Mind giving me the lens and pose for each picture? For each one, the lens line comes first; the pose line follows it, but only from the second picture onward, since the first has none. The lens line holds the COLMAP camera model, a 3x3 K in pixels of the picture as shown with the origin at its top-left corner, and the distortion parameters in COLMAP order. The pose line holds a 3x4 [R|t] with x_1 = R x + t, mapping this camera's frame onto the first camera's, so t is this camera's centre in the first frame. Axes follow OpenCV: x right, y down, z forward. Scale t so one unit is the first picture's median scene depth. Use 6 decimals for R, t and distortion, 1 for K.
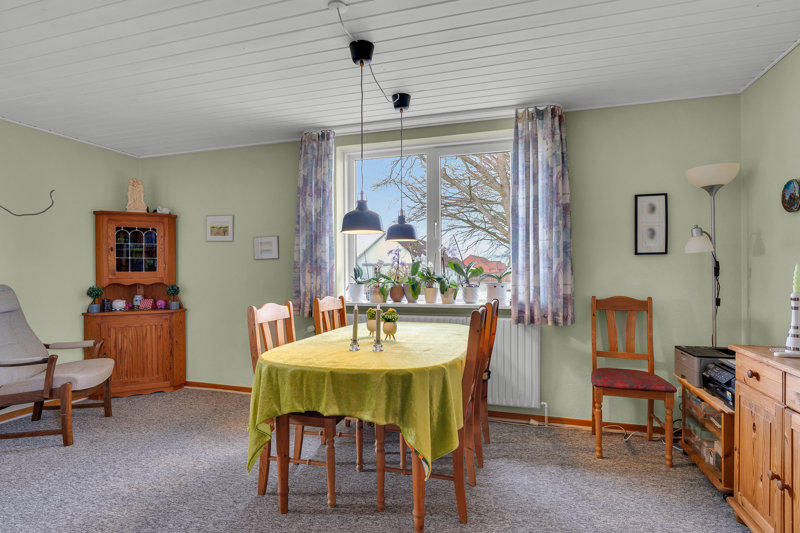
lens RADIAL K [[433.3, 0, 400.0], [0, 433.3, 266.5], [0, 0, 1]] dist [-0.001340, -0.000449]
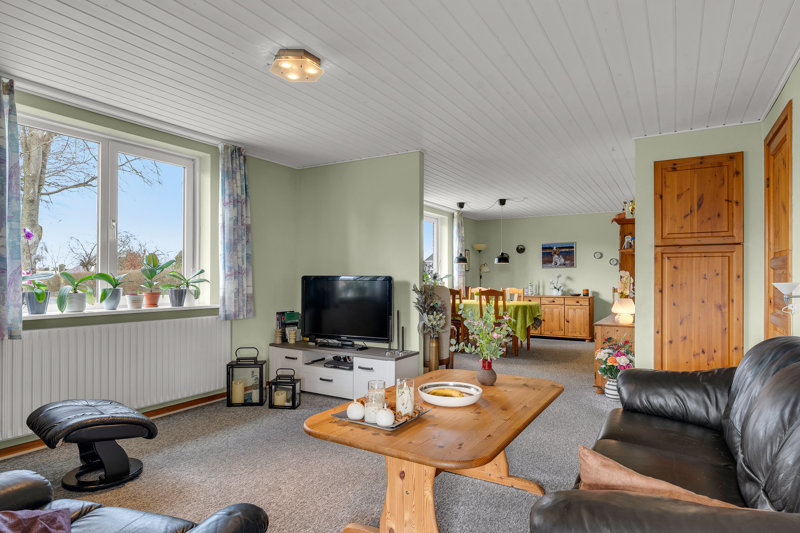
lens RADIAL K [[433.3, 0, 400.0], [0, 433.3, 266.5], [0, 0, 1]] dist [-0.001340, -0.000449]
pose [[0.236903, 0.018288, 0.971361, -0.784156], [-0.012297, 0.999799, -0.015824, -0.001617], [-0.971456, -0.008196, 0.237080, 0.235491]]
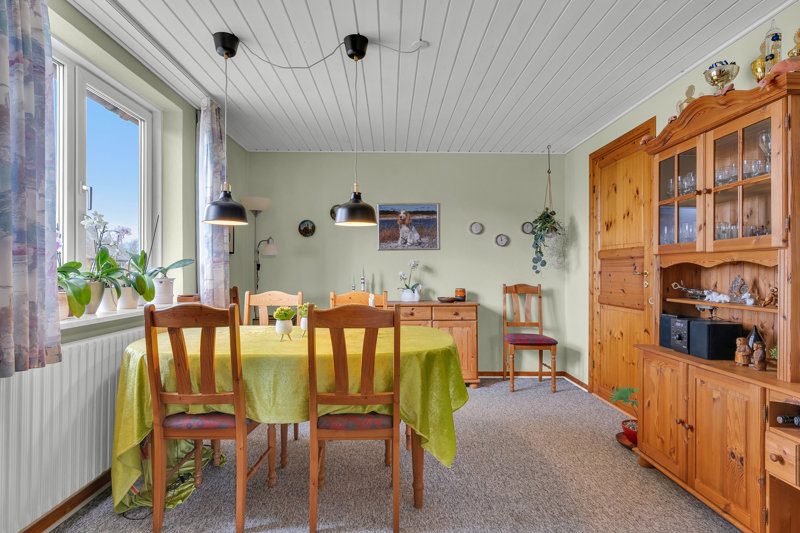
lens RADIAL K [[433.3, 0, 400.0], [0, 433.3, 266.5], [0, 0, 1]] dist [-0.001340, -0.000449]
pose [[-0.333747, 0.007862, 0.942630, -0.276169], [-0.012305, 0.999844, -0.012695, 0.008117], [-0.942582, -0.015836, -0.333598, 0.302640]]
